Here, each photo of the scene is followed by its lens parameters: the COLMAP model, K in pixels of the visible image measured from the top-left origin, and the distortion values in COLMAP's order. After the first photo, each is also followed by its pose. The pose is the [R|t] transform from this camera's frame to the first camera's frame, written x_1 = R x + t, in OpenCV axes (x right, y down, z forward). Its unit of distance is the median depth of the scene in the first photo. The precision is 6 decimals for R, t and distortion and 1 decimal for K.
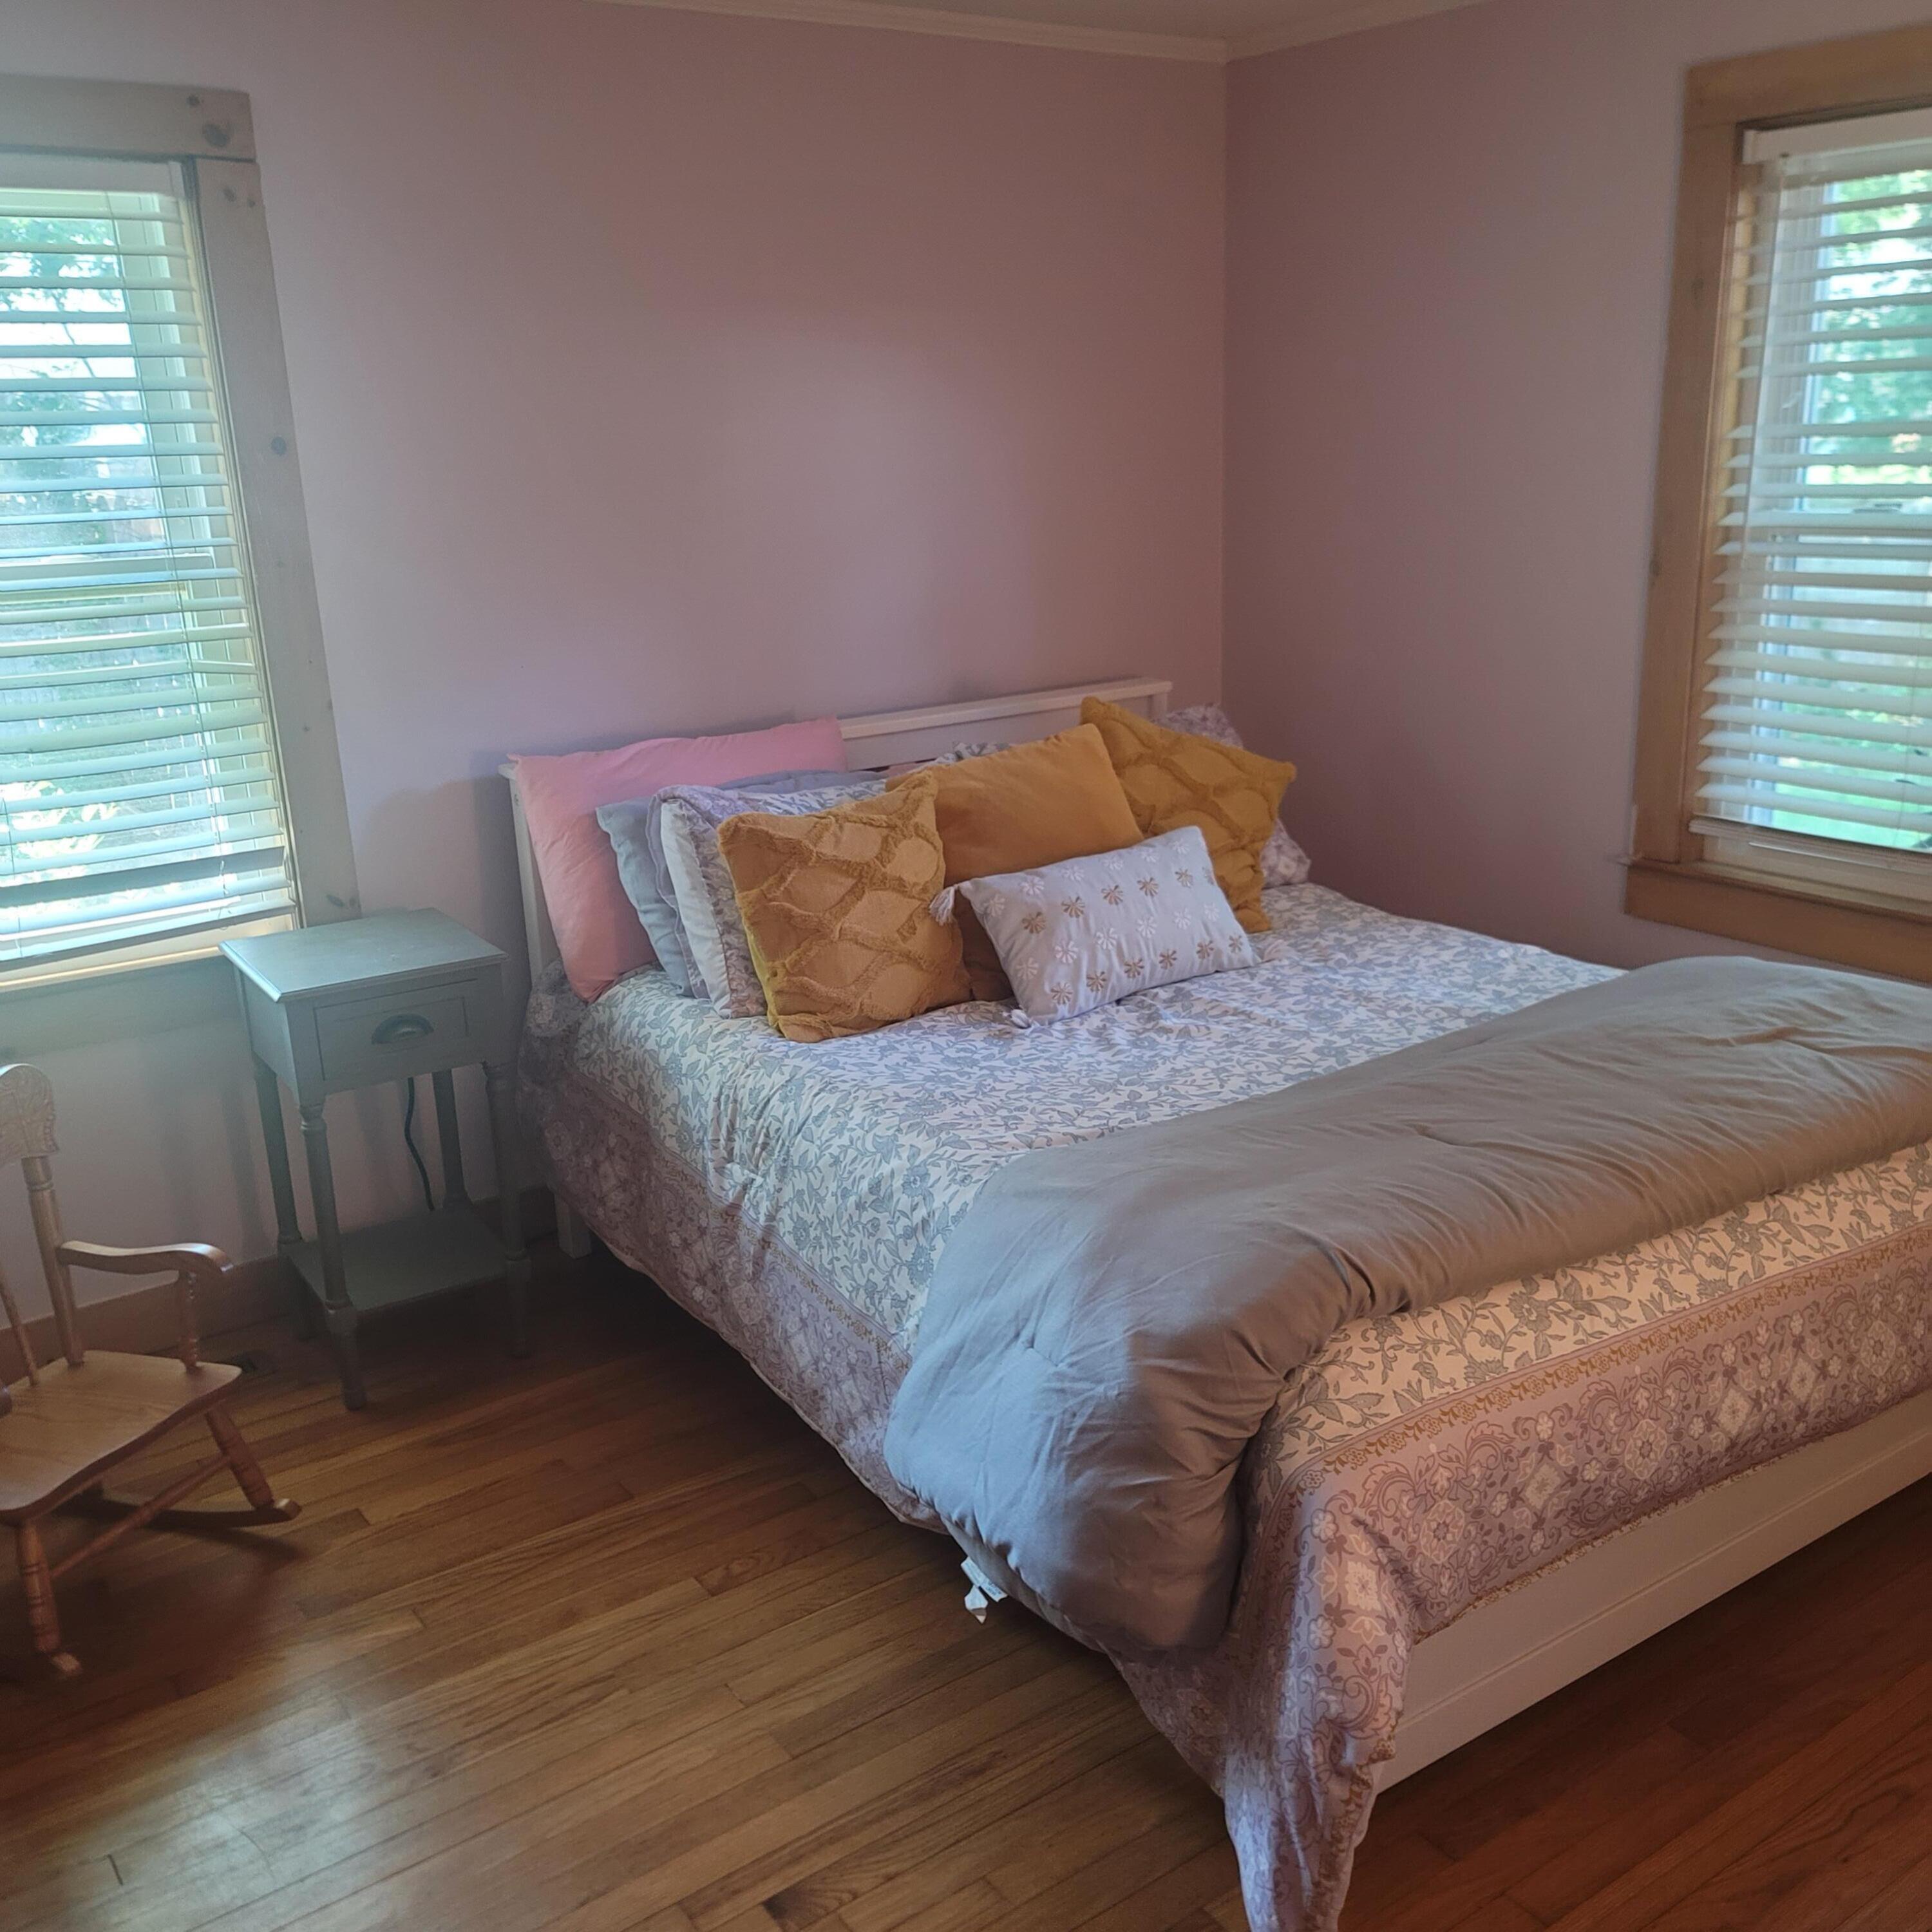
lens RADIAL K [[1880.4, 0, 966.0], [0, 1880.4, 966.0], [0, 0, 1]] dist [0.074914, -0.054302]
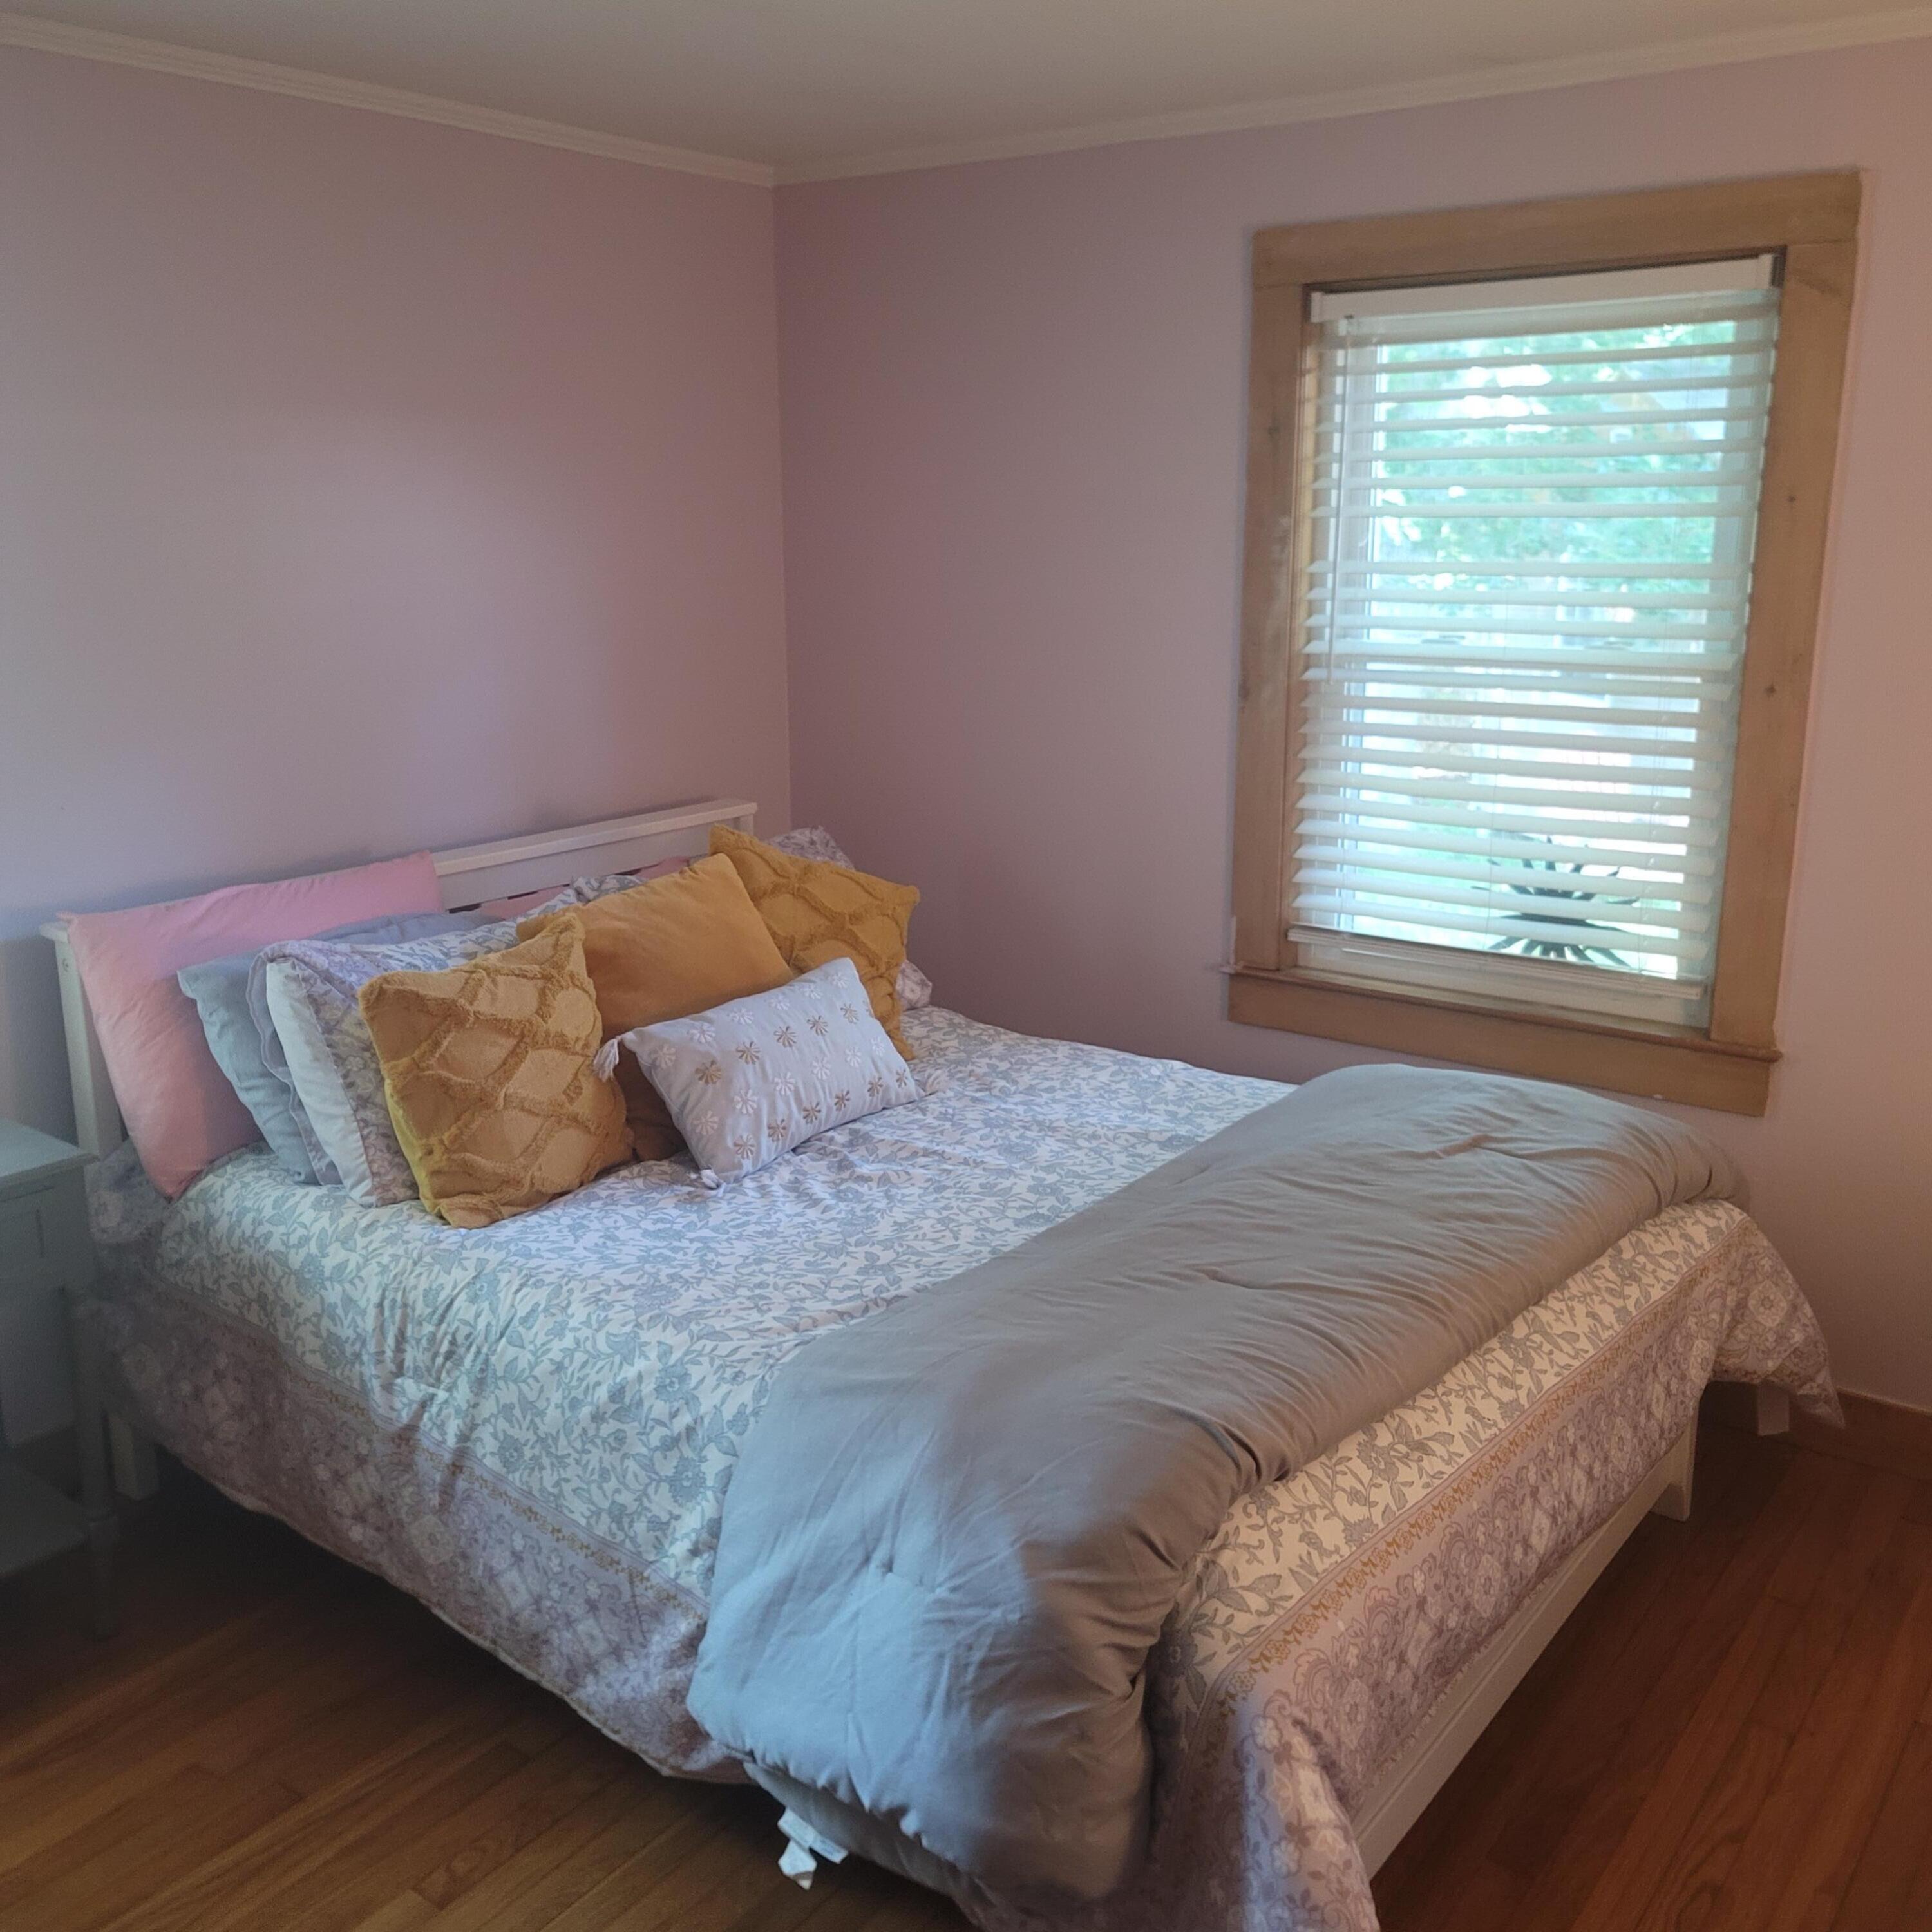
lens RADIAL K [[1889.2, 0, 963.0], [0, 1889.2, 945.9], [0, 0, 1]] dist [0.113699, -0.229764]
pose [[0.953278, -0.044471, 0.298803, -0.133616], [0.062949, 0.996635, -0.052496, -0.031317], [-0.295463, 0.068853, 0.952870, 0.073277]]
